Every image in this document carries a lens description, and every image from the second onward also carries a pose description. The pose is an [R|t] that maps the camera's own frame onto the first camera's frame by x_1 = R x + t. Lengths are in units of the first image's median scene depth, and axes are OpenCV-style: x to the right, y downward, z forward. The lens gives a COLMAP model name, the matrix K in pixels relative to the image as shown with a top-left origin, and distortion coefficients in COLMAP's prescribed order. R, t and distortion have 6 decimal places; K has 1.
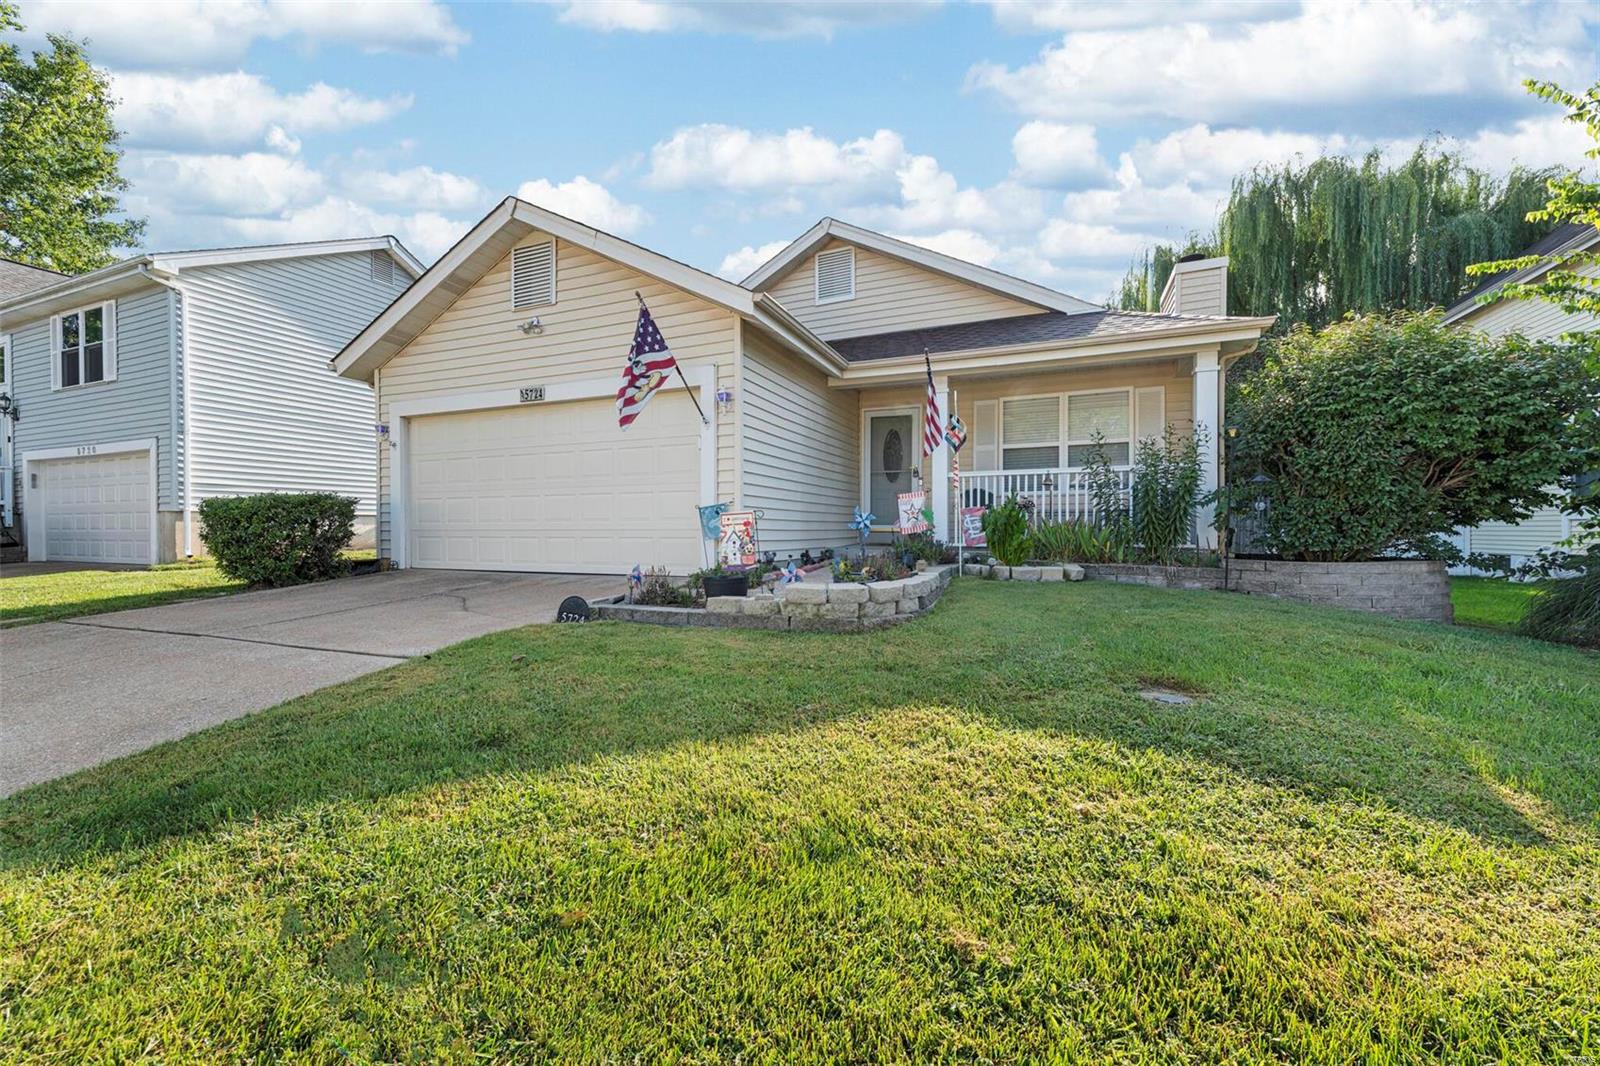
lens RADIAL K [[617.3, 0, 818.9], [0, 617.3, 532.1], [0, 0, 1]] dist [0.007885, -0.000375]
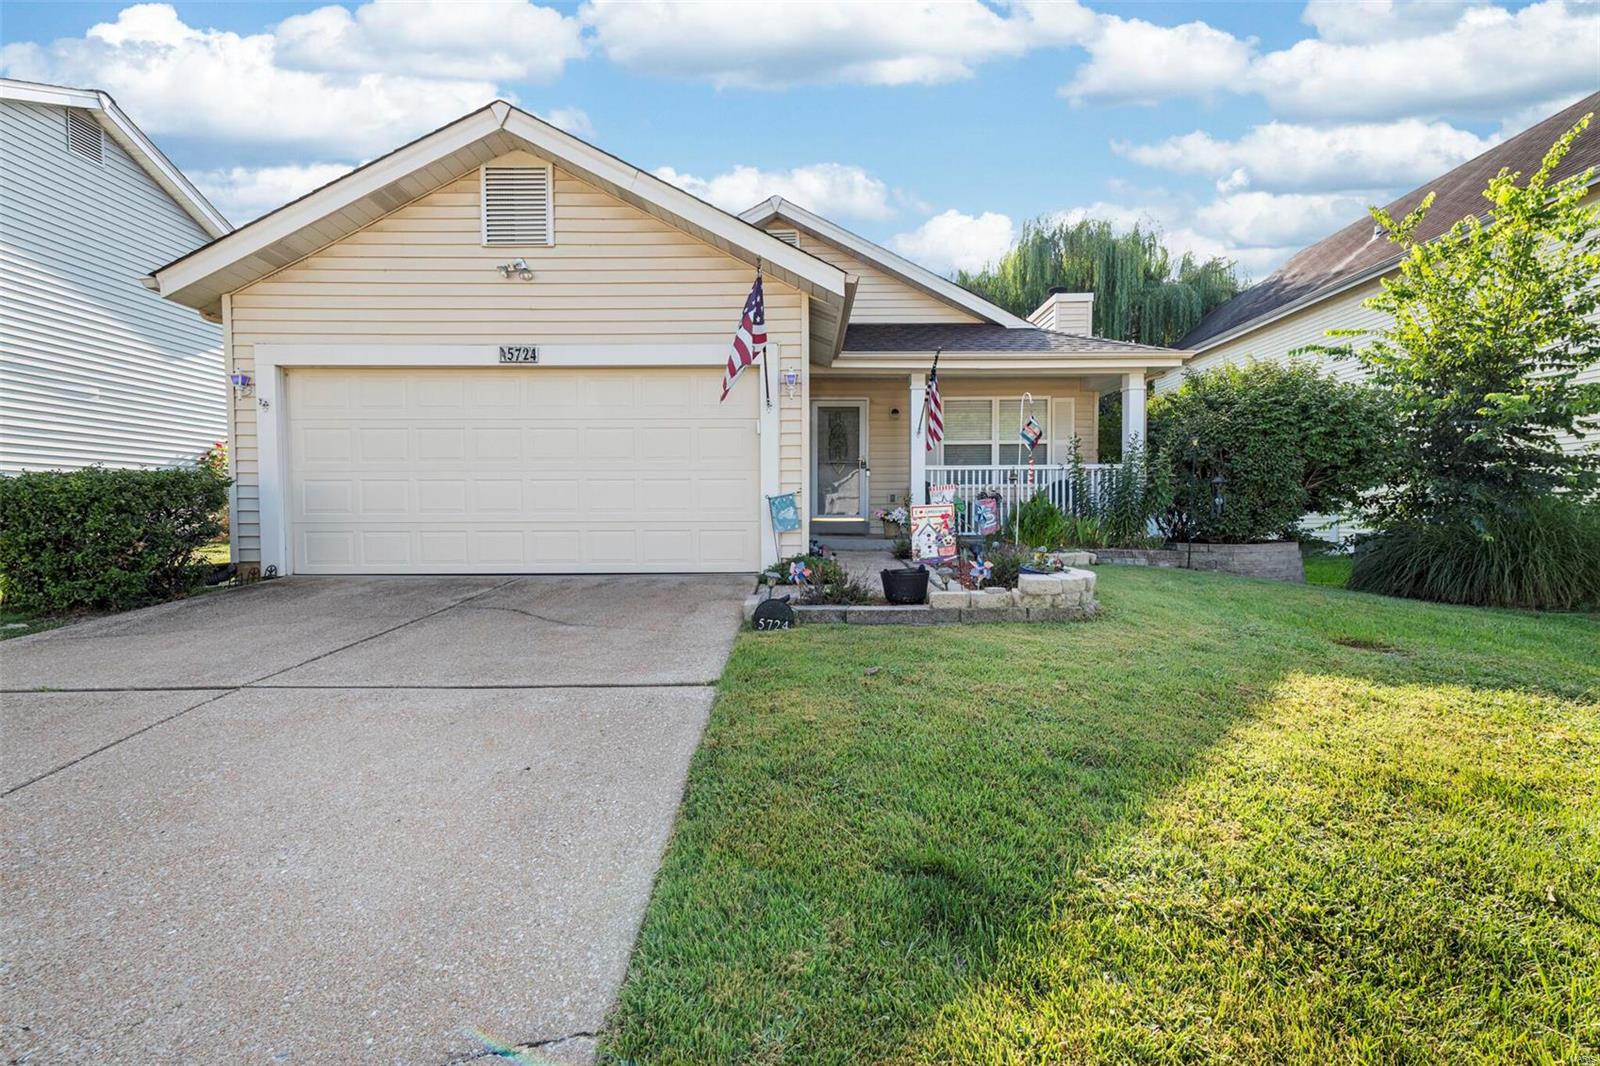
lens RADIAL K [[617.3, 0, 818.9], [0, 617.3, 532.1], [0, 0, 1]] dist [0.007885, -0.000375]
pose [[0.926983, -0.011038, 0.374941, -0.401240], [0.003374, 0.999772, 0.021090, -0.006207], [-0.375088, -0.018285, 0.926809, 0.098454]]
